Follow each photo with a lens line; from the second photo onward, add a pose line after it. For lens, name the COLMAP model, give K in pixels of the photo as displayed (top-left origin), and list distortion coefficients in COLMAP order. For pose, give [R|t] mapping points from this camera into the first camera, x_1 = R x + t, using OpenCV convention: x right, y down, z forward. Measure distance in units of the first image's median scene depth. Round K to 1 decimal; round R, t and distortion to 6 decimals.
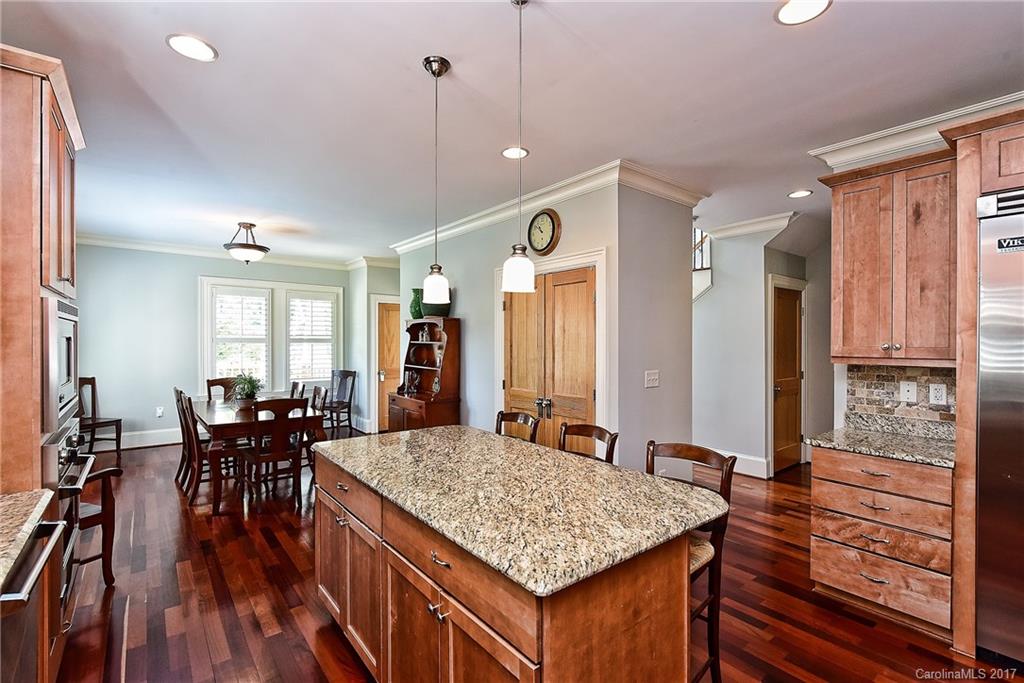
lens RADIAL K [[480.5, 0, 519.0], [0, 480.5, 341.9], [0, 0, 1]] dist [0.002207, -0.001771]
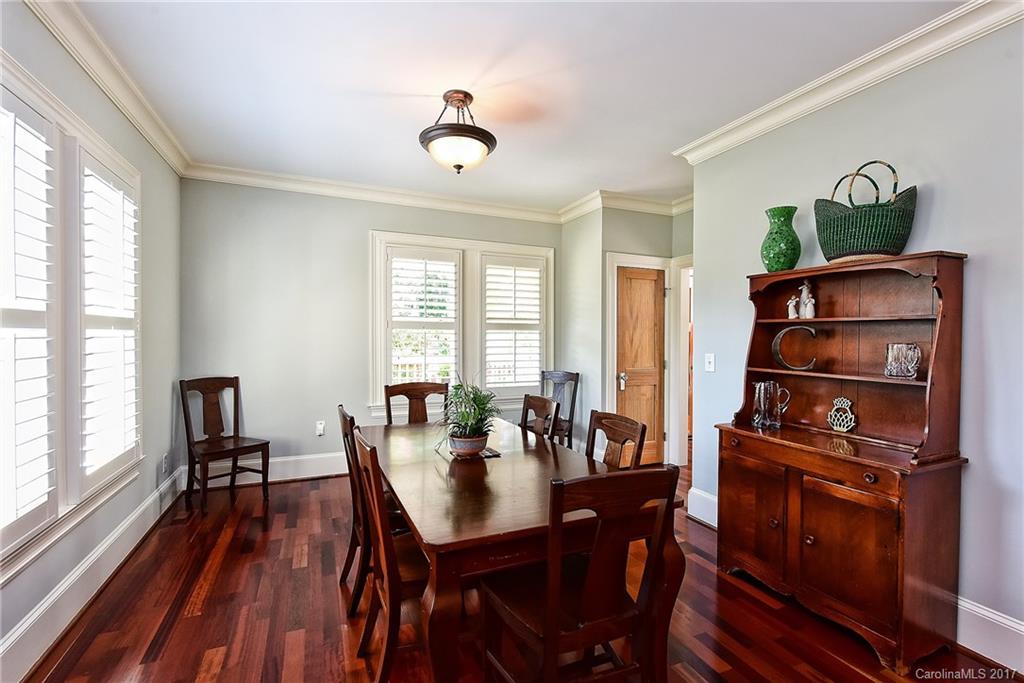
lens RADIAL K [[445.2, 0, 507.8], [0, 445.2, 345.0], [0, 0, 1]] dist [0.015412, -0.000717]
pose [[0.967491, 0.004539, -0.252863, -0.340805], [-0.001982, 0.999944, 0.010365, 0.020117], [0.252896, -0.009527, 0.967446, 0.472309]]
